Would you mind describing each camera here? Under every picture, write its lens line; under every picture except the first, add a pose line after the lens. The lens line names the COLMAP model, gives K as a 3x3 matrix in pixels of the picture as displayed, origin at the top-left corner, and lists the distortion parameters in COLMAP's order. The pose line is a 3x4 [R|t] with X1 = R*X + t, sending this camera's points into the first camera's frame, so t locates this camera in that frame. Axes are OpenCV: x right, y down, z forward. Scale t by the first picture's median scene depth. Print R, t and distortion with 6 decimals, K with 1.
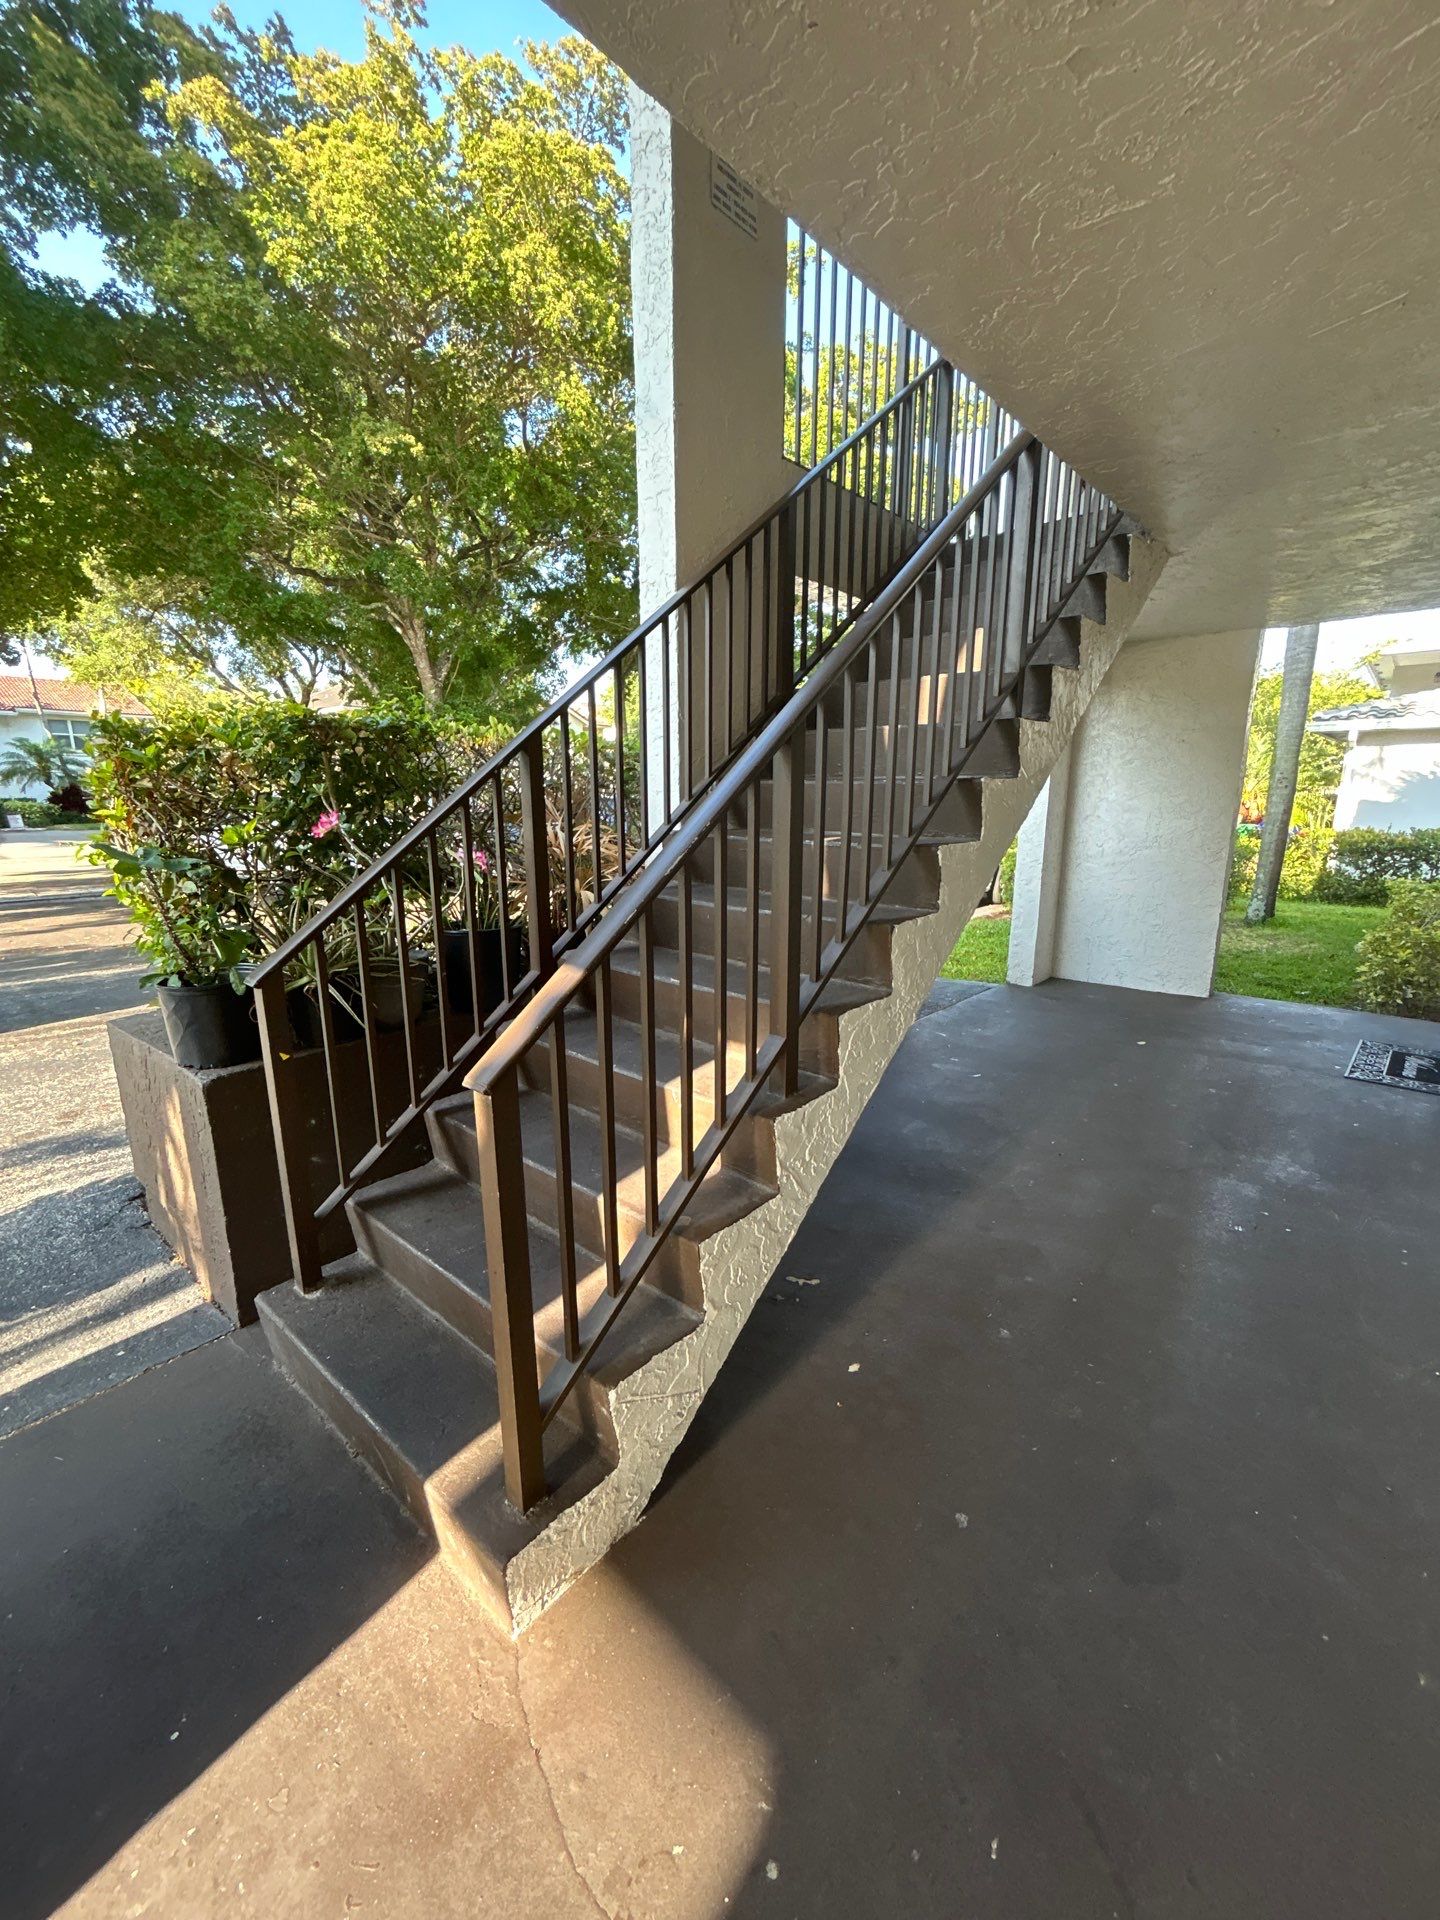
lens RADIAL K [[784.4, 0, 725.3], [0, 784.4, 965.5], [0, 0, 1]] dist [0.000613, 0.000611]
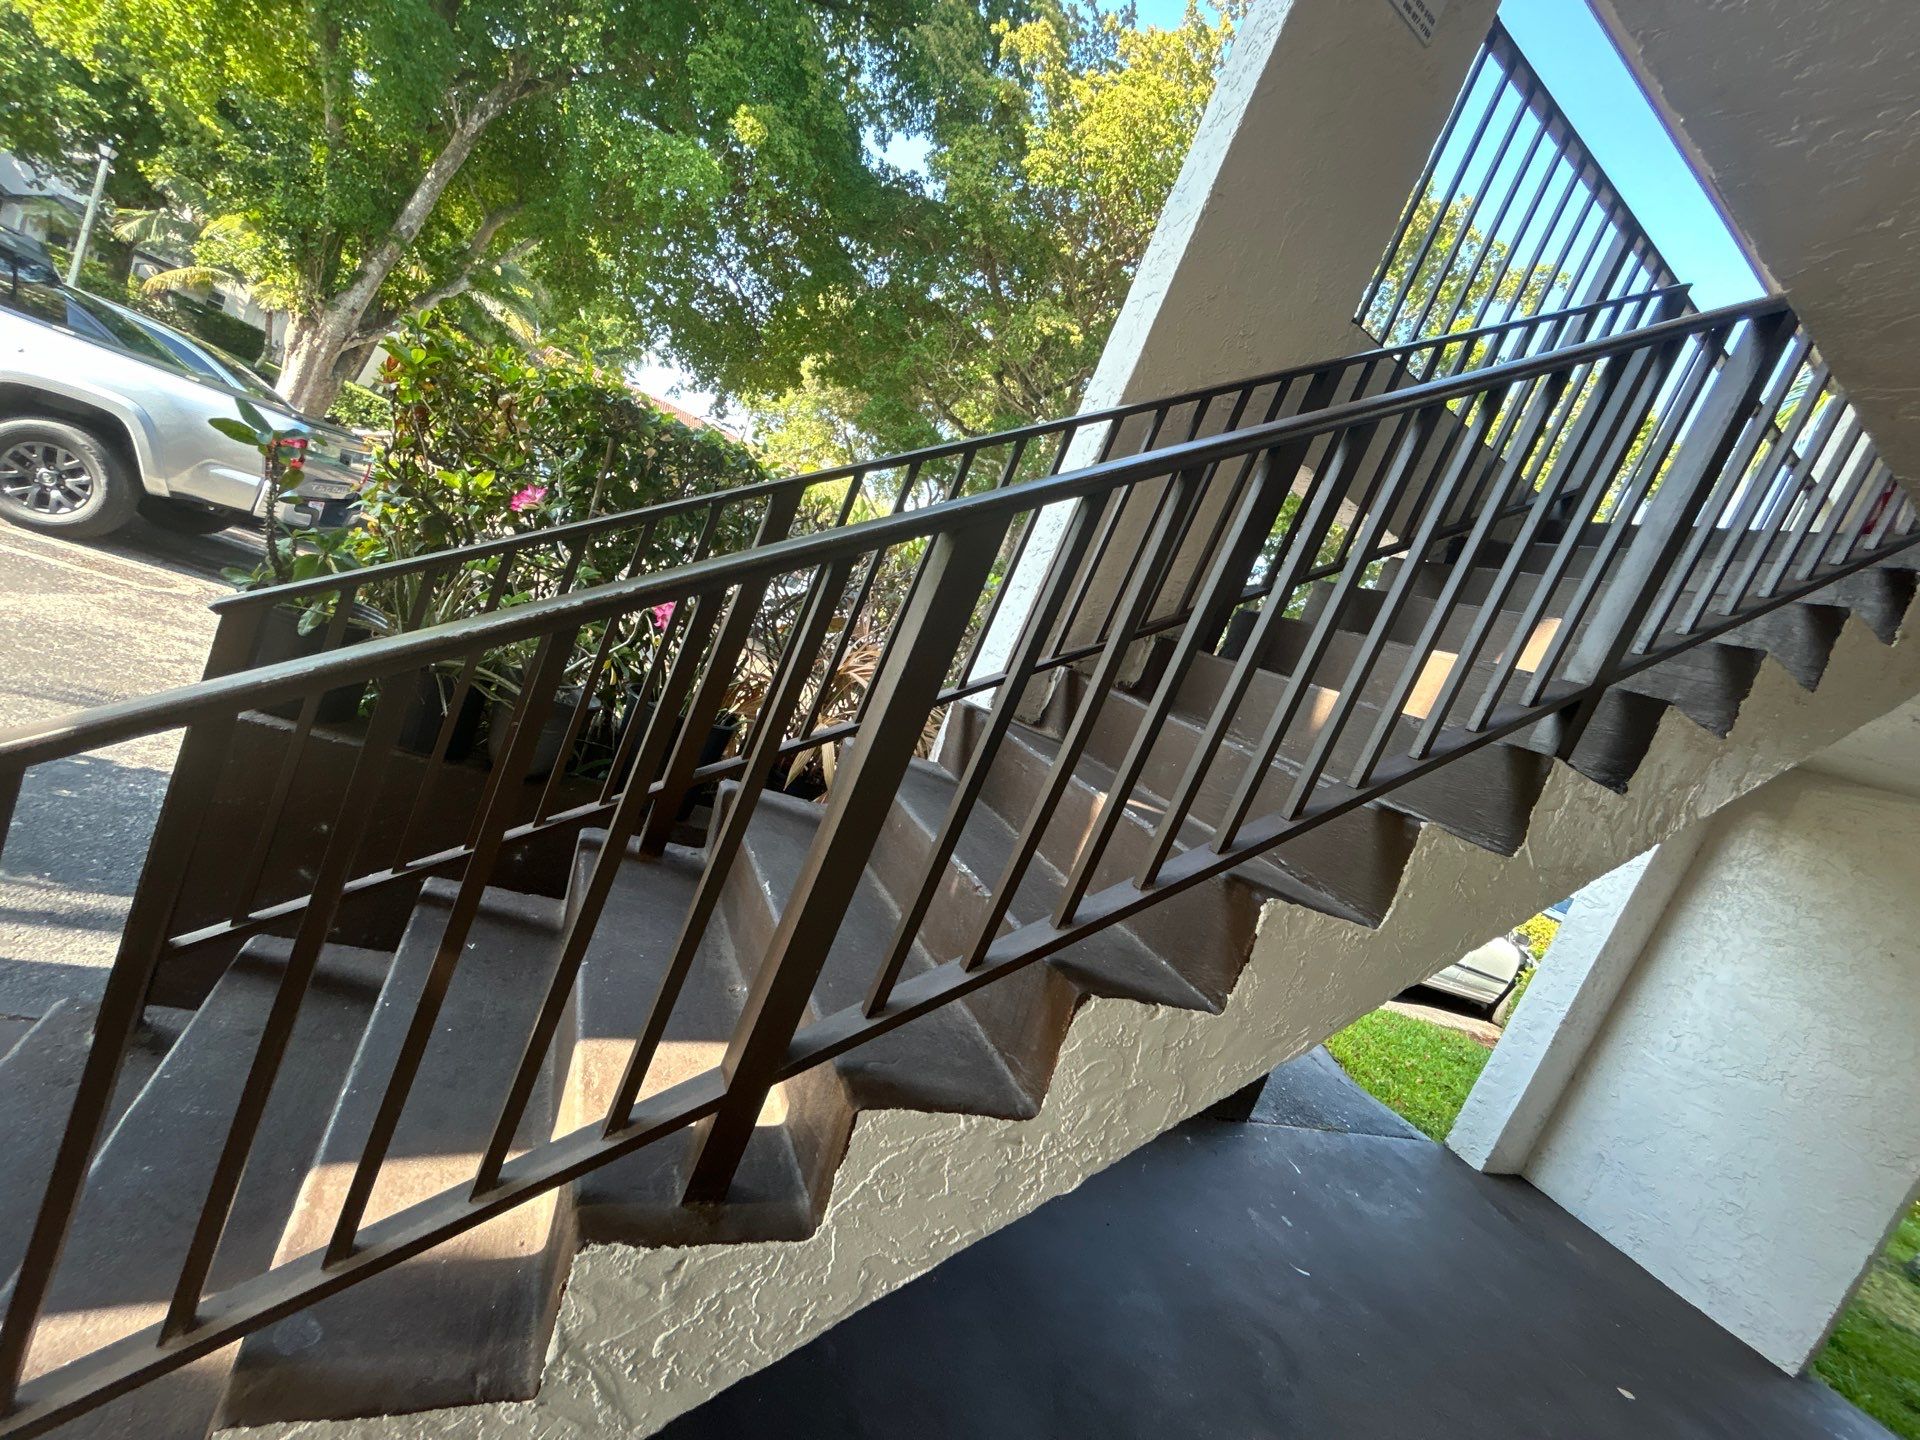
lens RADIAL K [[784.4, 0, 952.5], [0, 784.4, 718.8], [0, 0, 1]] dist [0.000613, 0.000611]
pose [[0.846060, 0.406740, -0.344595, 0.088831], [-0.463049, 0.881009, -0.097000, -0.043032], [0.264137, 0.241633, 0.933727, 0.172364]]
